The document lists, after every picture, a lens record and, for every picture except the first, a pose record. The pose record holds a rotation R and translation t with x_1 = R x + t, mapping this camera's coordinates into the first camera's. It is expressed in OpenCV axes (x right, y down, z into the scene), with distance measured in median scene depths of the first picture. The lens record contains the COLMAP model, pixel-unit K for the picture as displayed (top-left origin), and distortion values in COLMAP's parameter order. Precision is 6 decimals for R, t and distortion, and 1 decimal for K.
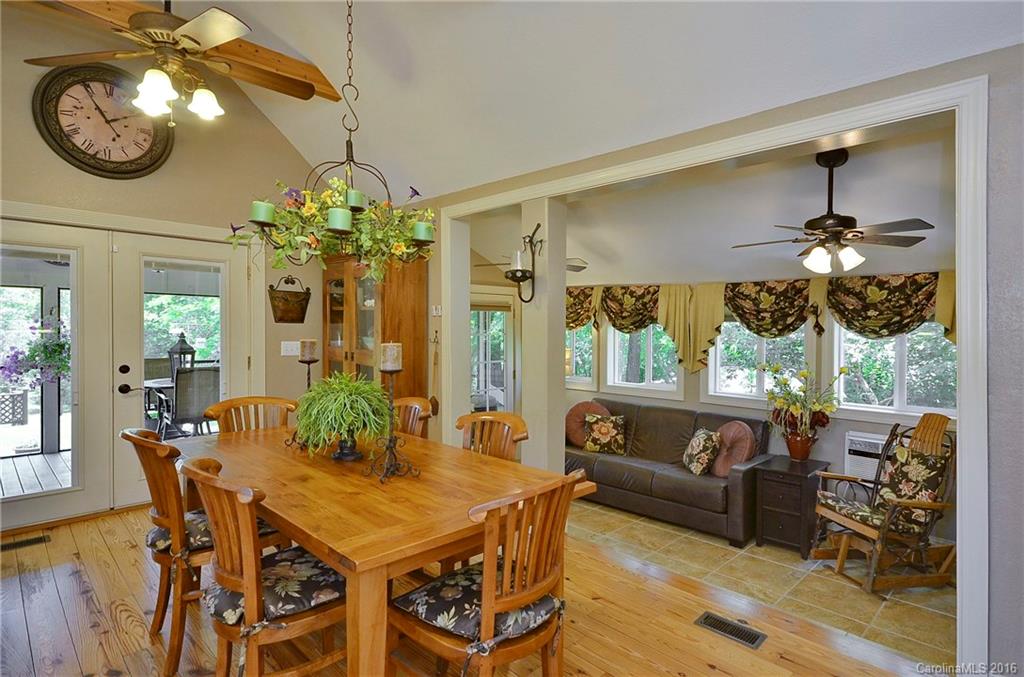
lens RADIAL K [[538.1, 0, 512.0], [0, 538.1, 338.5], [0, 0, 1]] dist [0.021414, -0.000165]
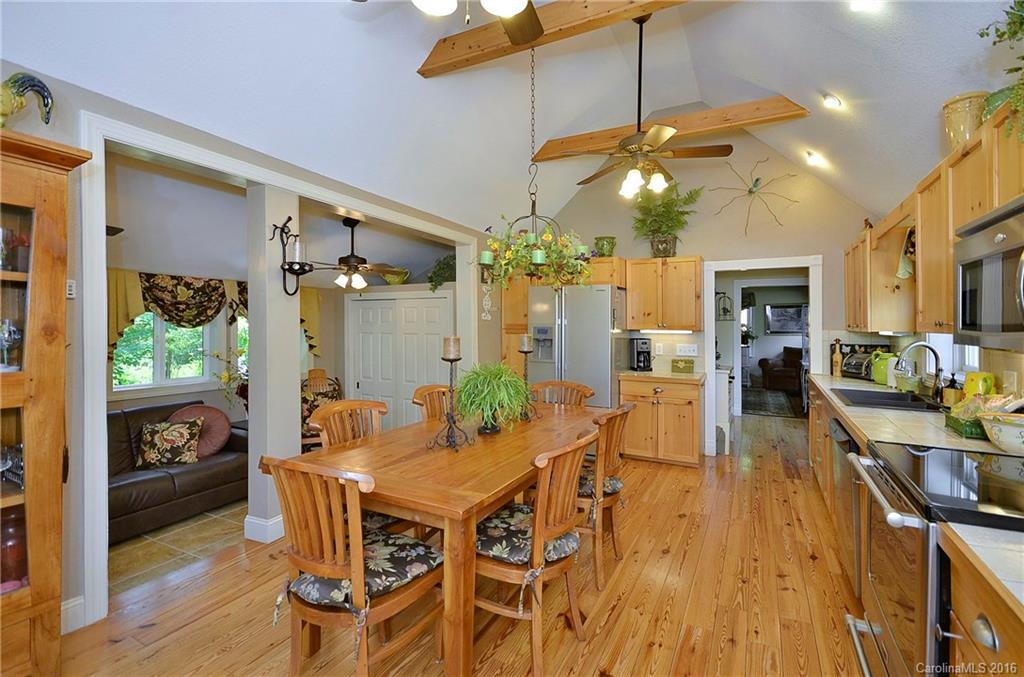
lens RADIAL K [[485.9, 0, 517.4], [0, 485.9, 322.3], [0, 0, 1]] dist [0.123273, 0.000074]
pose [[-0.327806, -0.012688, 0.944660, -0.757976], [0.009539, 0.999814, 0.016739, -0.023633], [-0.944697, 0.014498, -0.327624, 0.712071]]
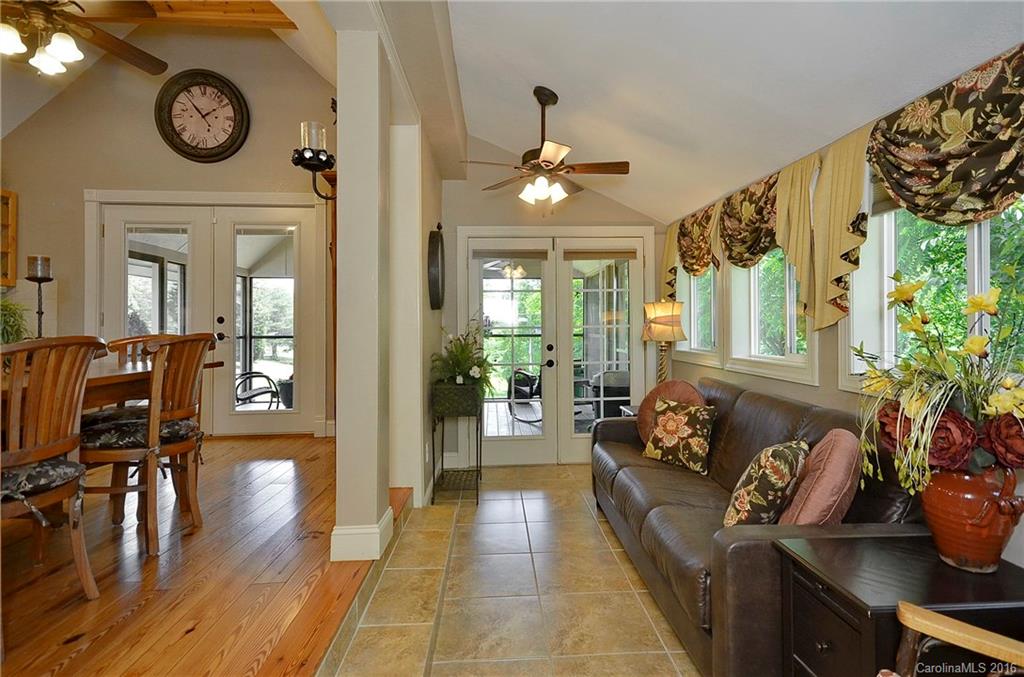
lens RADIAL K [[505.9, 0, 528.1], [0, 505.9, 329.3], [0, 0, 1]] dist [0.034144, -0.020248]
pose [[0.760693, -0.006938, -0.649074, 0.484354], [-0.004149, 0.999870, -0.015550, 0.082143], [0.649098, 0.014521, 0.760566, 0.532922]]
